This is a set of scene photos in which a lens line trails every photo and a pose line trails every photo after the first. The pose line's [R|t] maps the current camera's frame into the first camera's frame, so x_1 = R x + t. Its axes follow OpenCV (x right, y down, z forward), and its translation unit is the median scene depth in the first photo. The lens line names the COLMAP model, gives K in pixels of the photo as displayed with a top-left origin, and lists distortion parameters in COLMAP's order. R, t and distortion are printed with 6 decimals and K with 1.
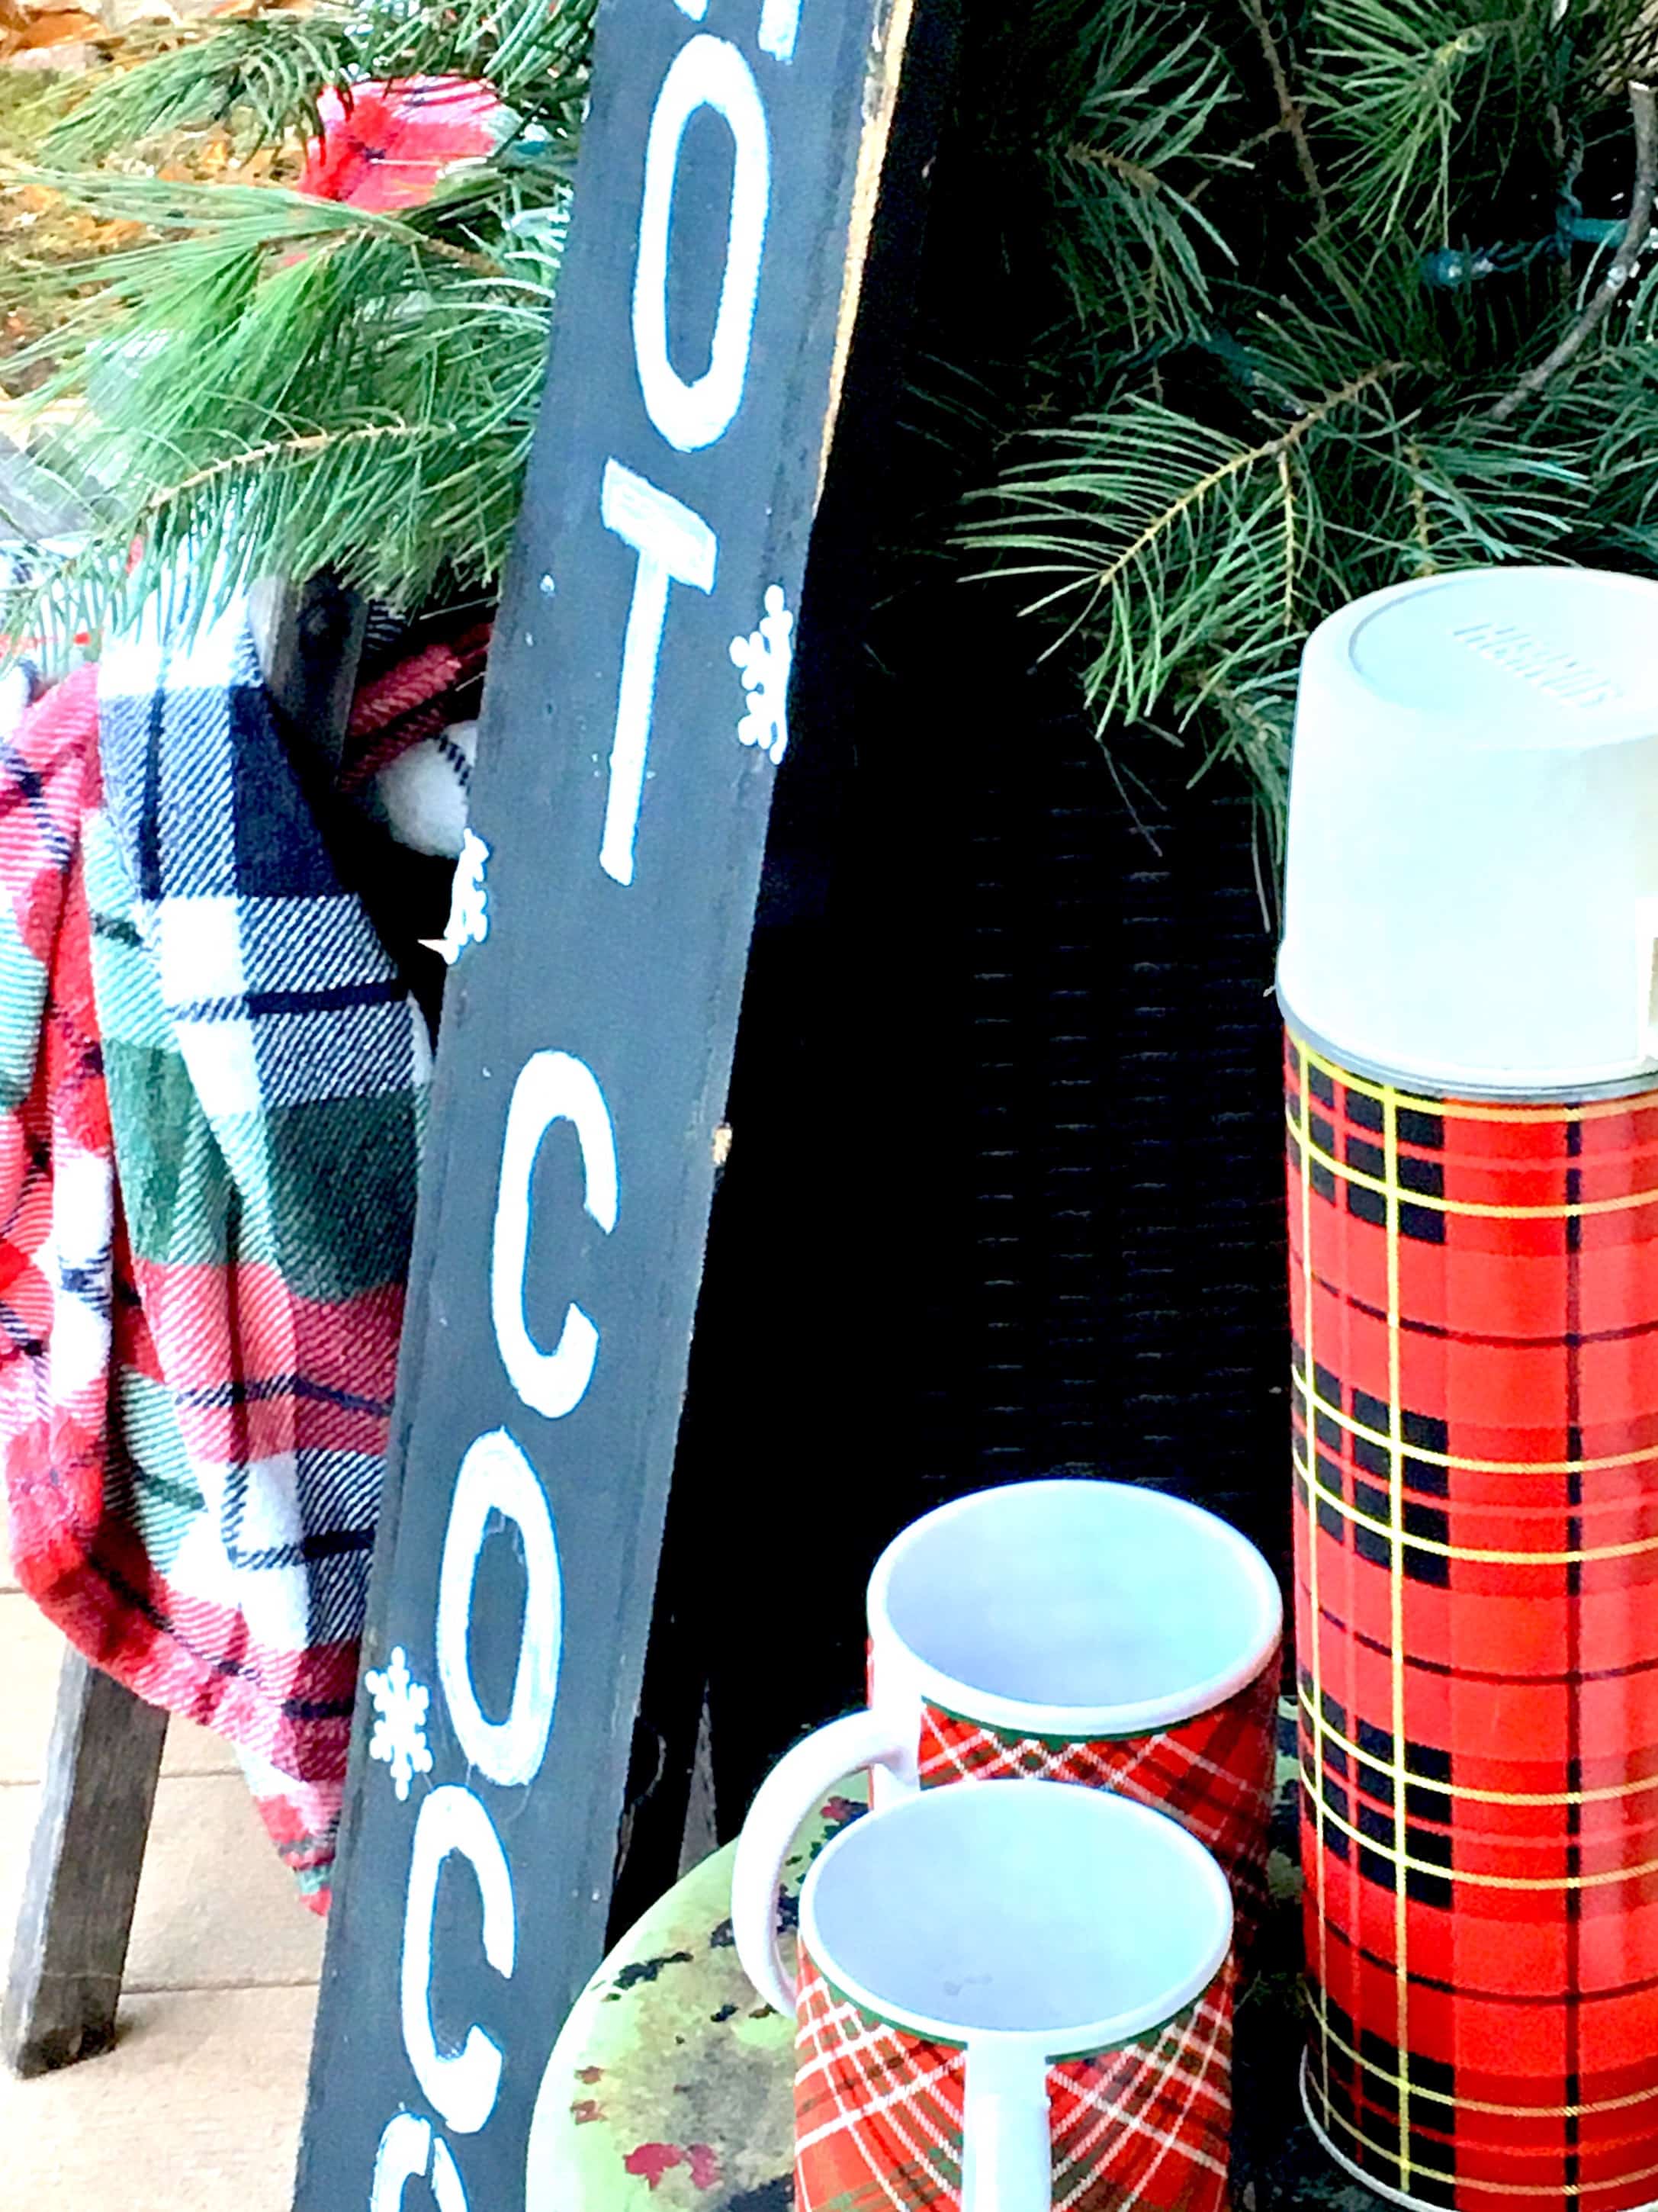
lens RADIAL K [[2352.9, 0, 830.4], [0, 2352.9, 1098.5], [0, 0, 1]] dist [0.020032, -0.016228]
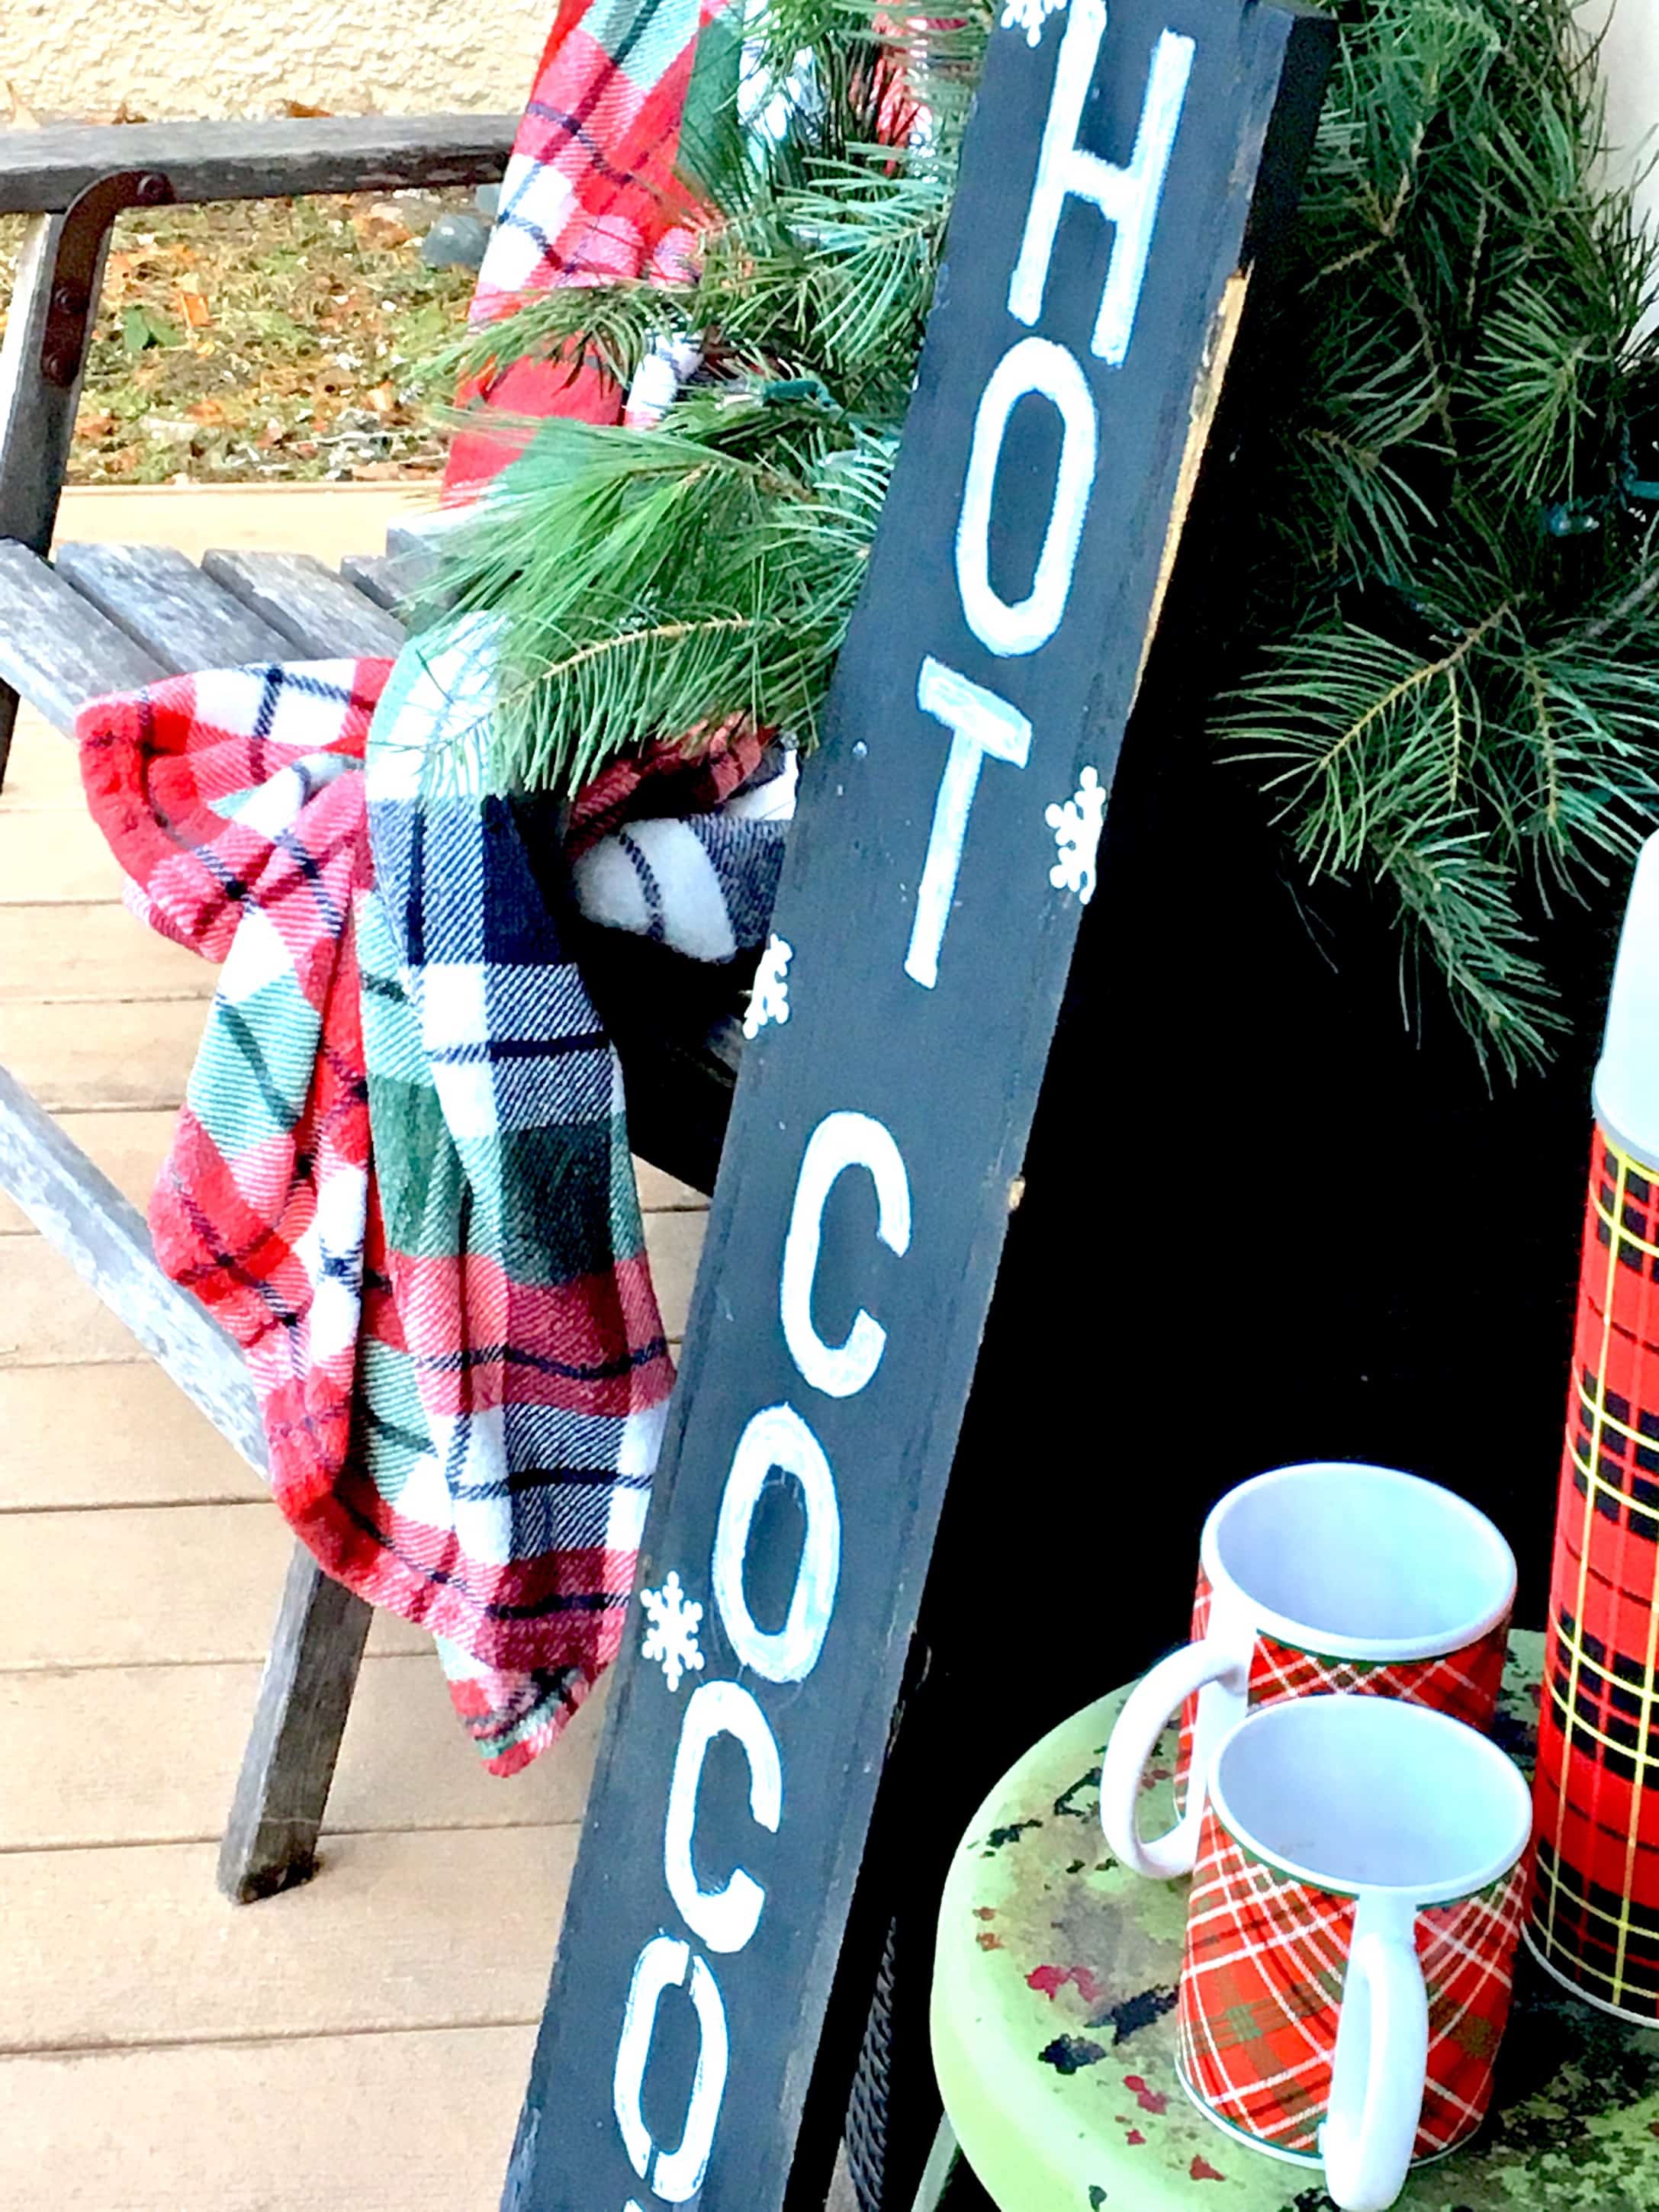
lens RADIAL K [[1929.6, 0, 828.7], [0, 1929.6, 1113.5], [0, 0, 1]] dist [0.026610, -0.026566]
pose [[0.999056, 0.018732, 0.039185, -0.179322], [-0.019006, 0.999797, 0.006631, -0.027394], [-0.039052, -0.007369, 0.999210, -0.051899]]
